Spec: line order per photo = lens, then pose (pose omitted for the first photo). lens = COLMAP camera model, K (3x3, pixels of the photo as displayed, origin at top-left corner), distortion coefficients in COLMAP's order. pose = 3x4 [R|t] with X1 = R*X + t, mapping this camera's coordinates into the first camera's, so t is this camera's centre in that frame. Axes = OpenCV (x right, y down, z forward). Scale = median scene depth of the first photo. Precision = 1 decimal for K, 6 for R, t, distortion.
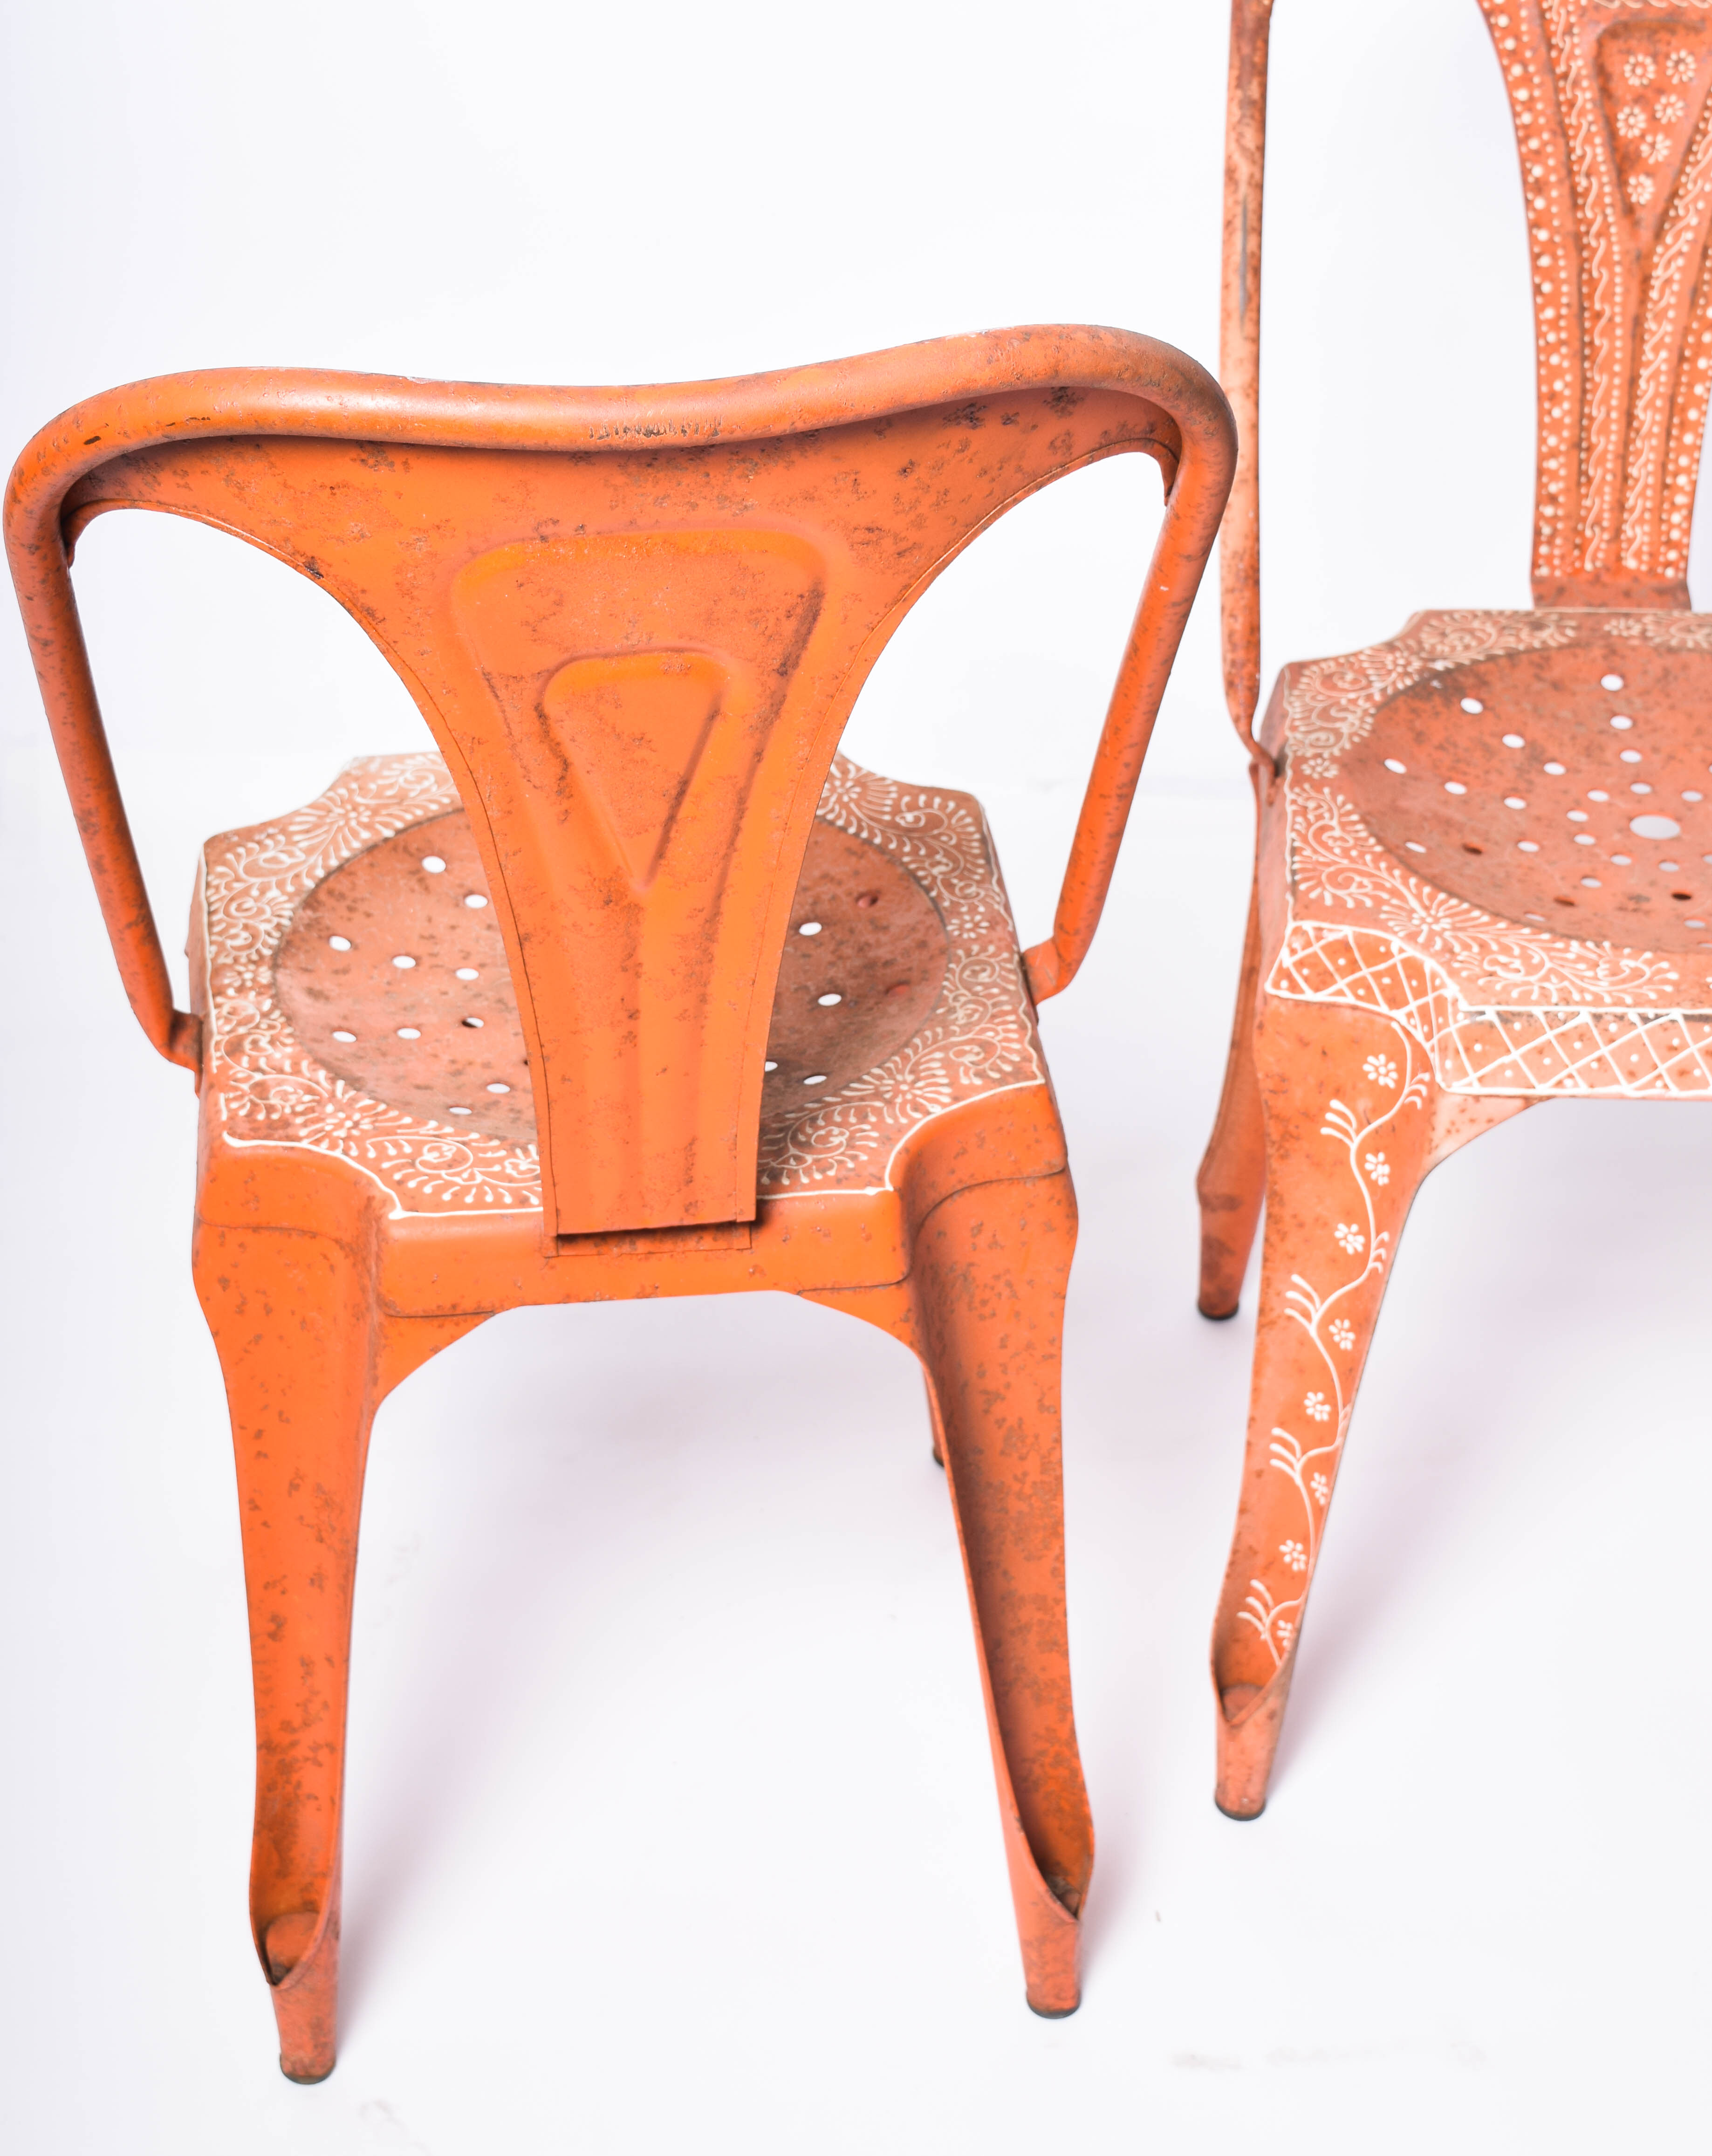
lens RADIAL K [[3853.7, 0, 779.2], [0, 3853.7, 1040.4], [0, 0, 1]] dist [0.014050, 0.000000]
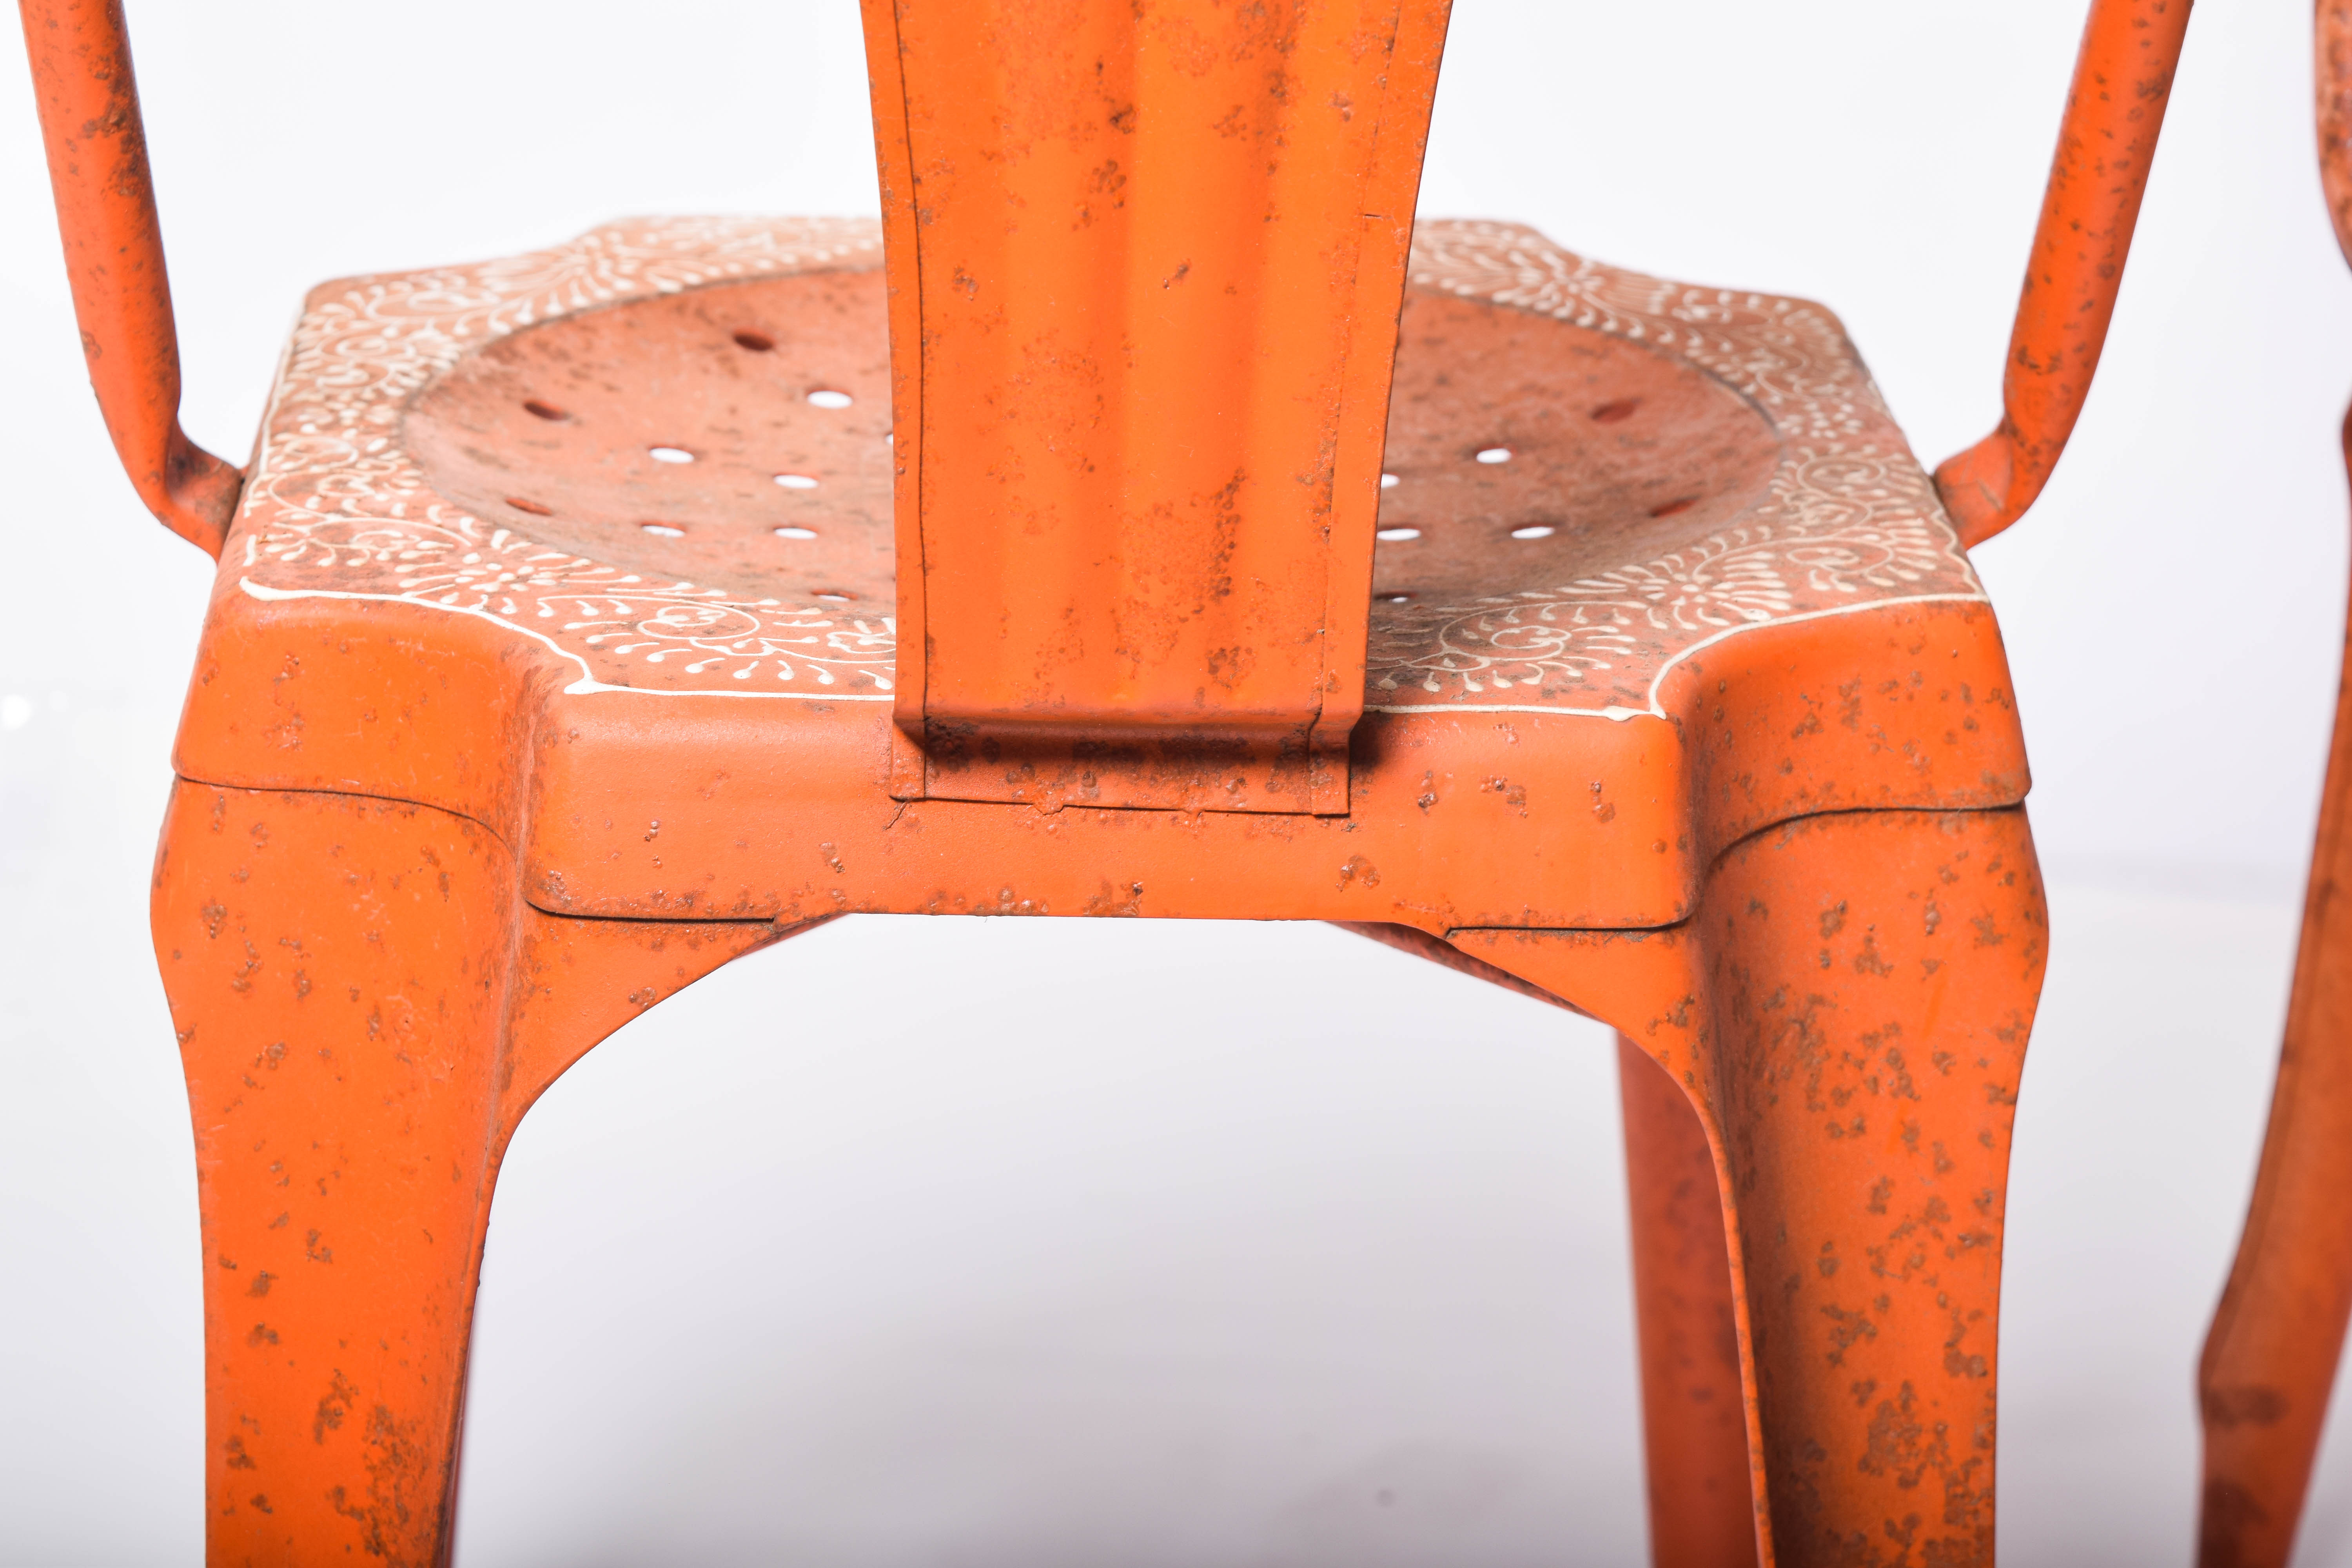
lens RADIAL K [[5396.1, 0, 1182.1], [0, 5396.1, 785.3], [0, 0, 1]] dist [-0.044018, 0.000000]
pose [[0.997625, 0.051049, -0.046234, 0.002120], [-0.061438, 0.963001, -0.262400, 0.200033], [0.031128, 0.264618, 0.963851, 0.350602]]
